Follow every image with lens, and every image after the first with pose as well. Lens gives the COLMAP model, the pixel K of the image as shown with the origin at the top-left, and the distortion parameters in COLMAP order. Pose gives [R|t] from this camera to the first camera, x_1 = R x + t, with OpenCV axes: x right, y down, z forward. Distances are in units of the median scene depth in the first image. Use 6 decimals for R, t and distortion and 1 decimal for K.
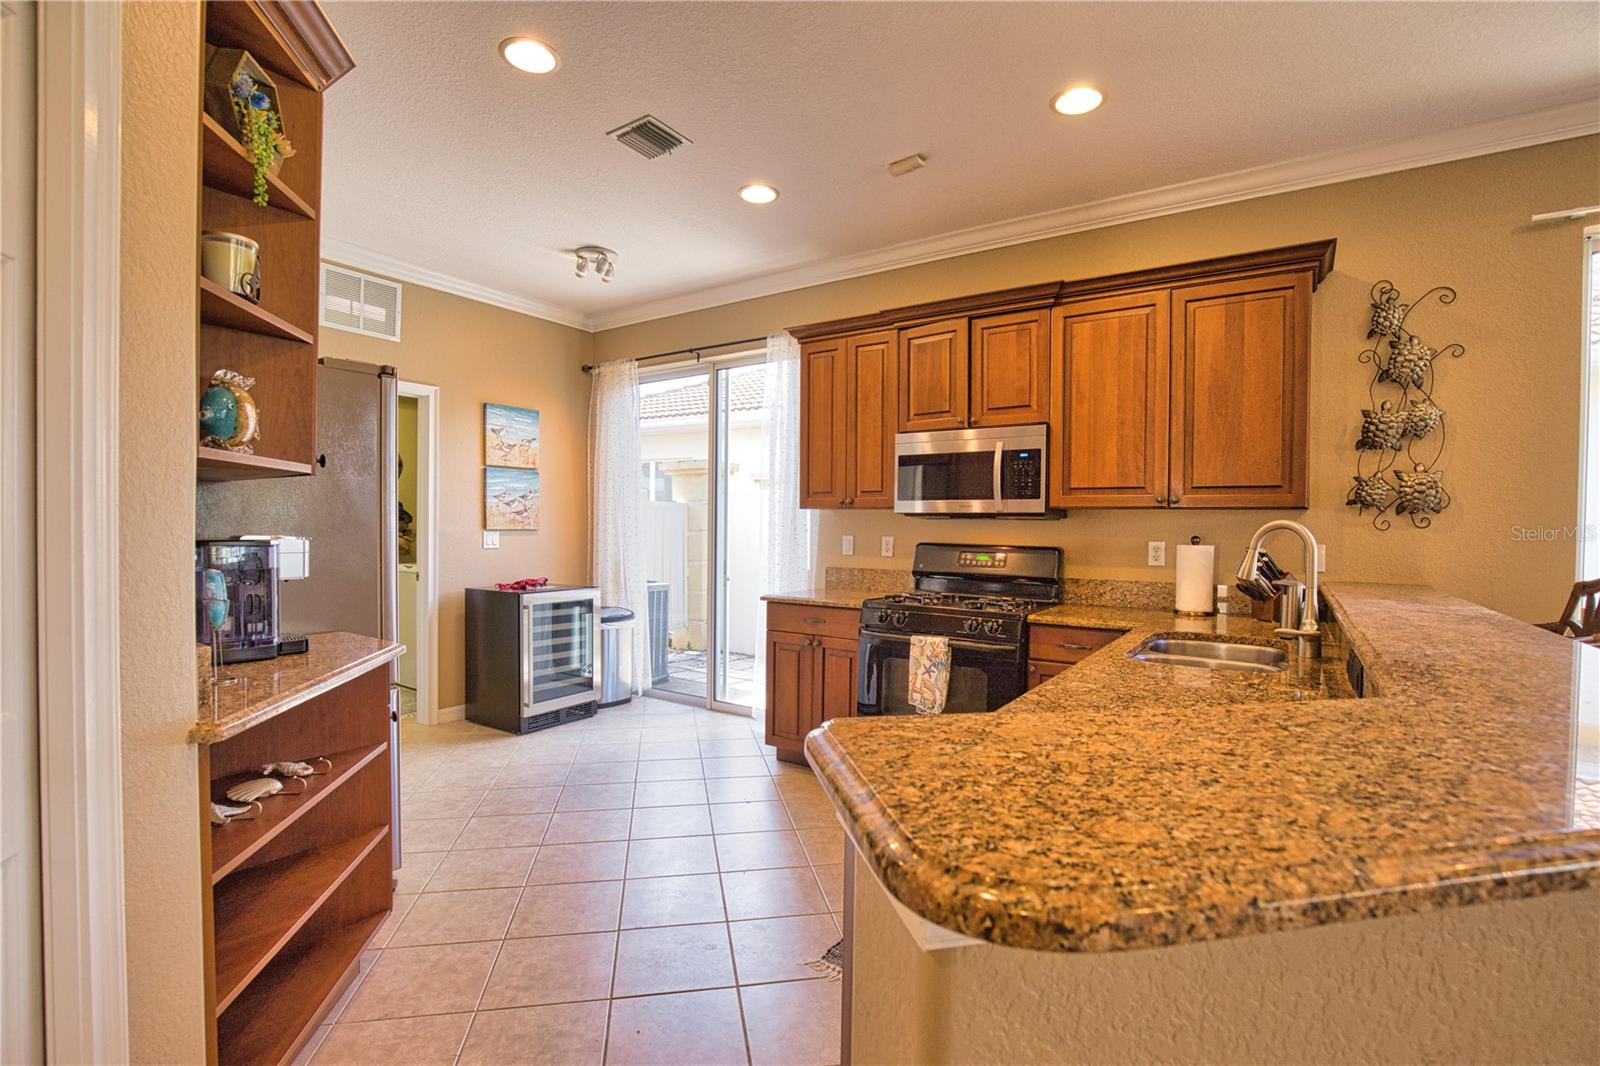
lens RADIAL K [[731.3, 0, 808.8], [0, 731.3, 541.1], [0, 0, 1]] dist [-0.035032, 0.006494]
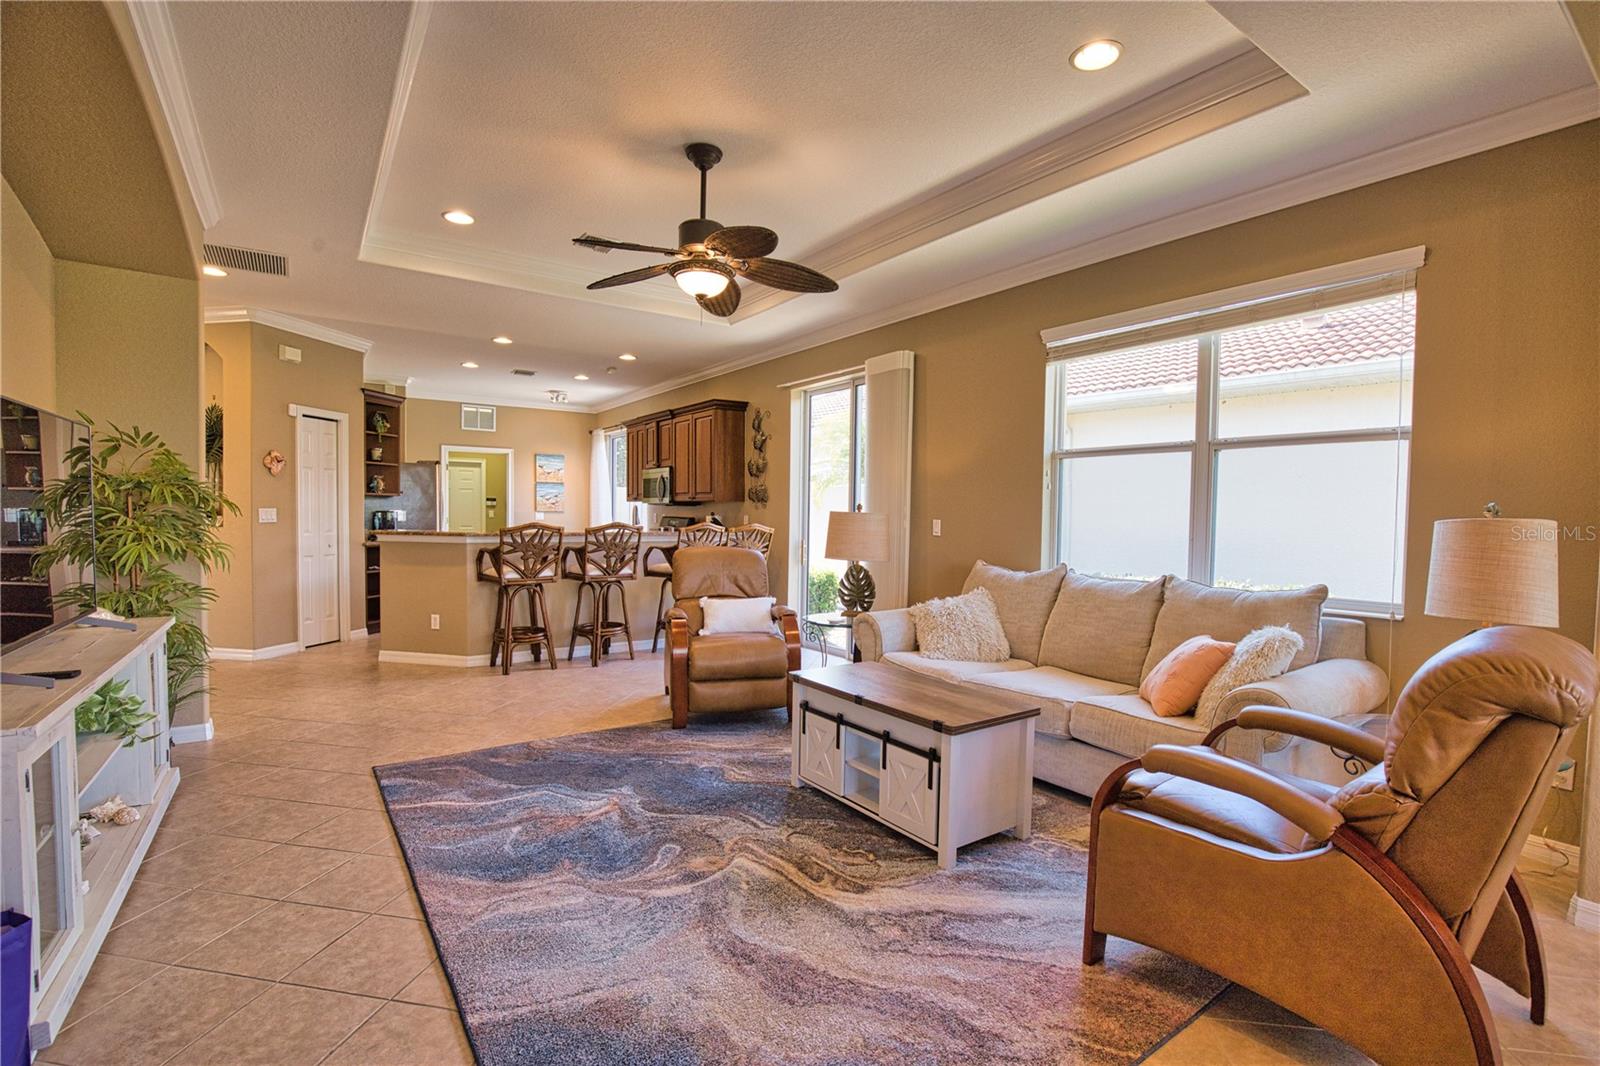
lens RADIAL K [[733.7, 0, 812.0], [0, 733.7, 536.2], [0, 0, 1]] dist [-0.032829, 0.006185]
pose [[0.933810, 0.011069, -0.357599, 1.813751], [-0.008131, 0.999920, 0.009720, 0.050616], [0.357677, -0.006169, 0.933825, -1.243053]]
